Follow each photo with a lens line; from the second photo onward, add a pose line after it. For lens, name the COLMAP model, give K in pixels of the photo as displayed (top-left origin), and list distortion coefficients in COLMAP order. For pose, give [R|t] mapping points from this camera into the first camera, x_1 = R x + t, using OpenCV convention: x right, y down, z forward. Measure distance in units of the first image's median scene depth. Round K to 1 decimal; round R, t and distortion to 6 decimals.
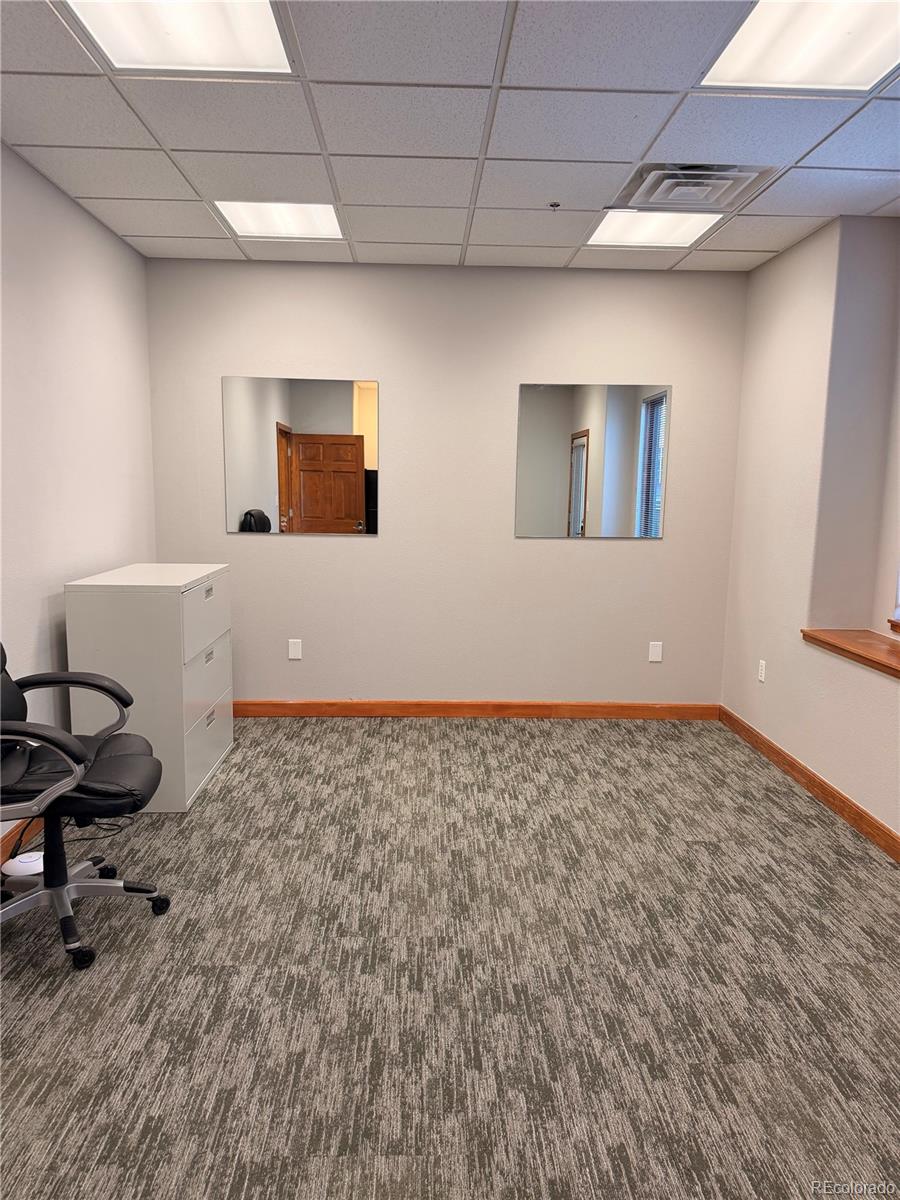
lens RADIAL K [[851.2, 0, 449.6], [0, 851.2, 601.2], [0, 0, 1]] dist [-0.002043, 0.000211]
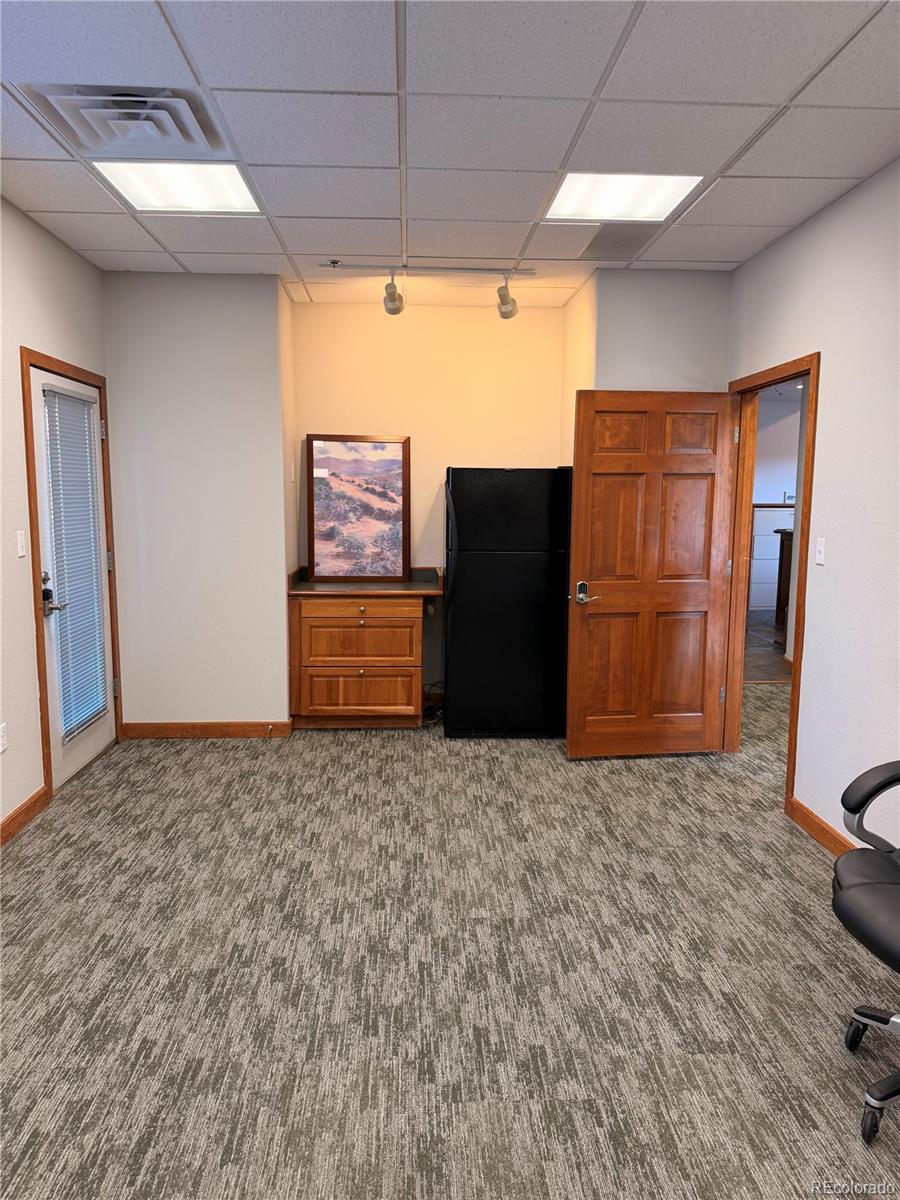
lens RADIAL K [[851.2, 0, 449.7], [0, 851.2, 601.2], [0, 0, 1]] dist [-0.002043, 0.000211]
pose [[-0.999653, -0.019955, -0.017199, 0.021050], [-0.023775, 0.964578, 0.262725, -0.259123], [0.011347, 0.263042, -0.964718, 1.804194]]
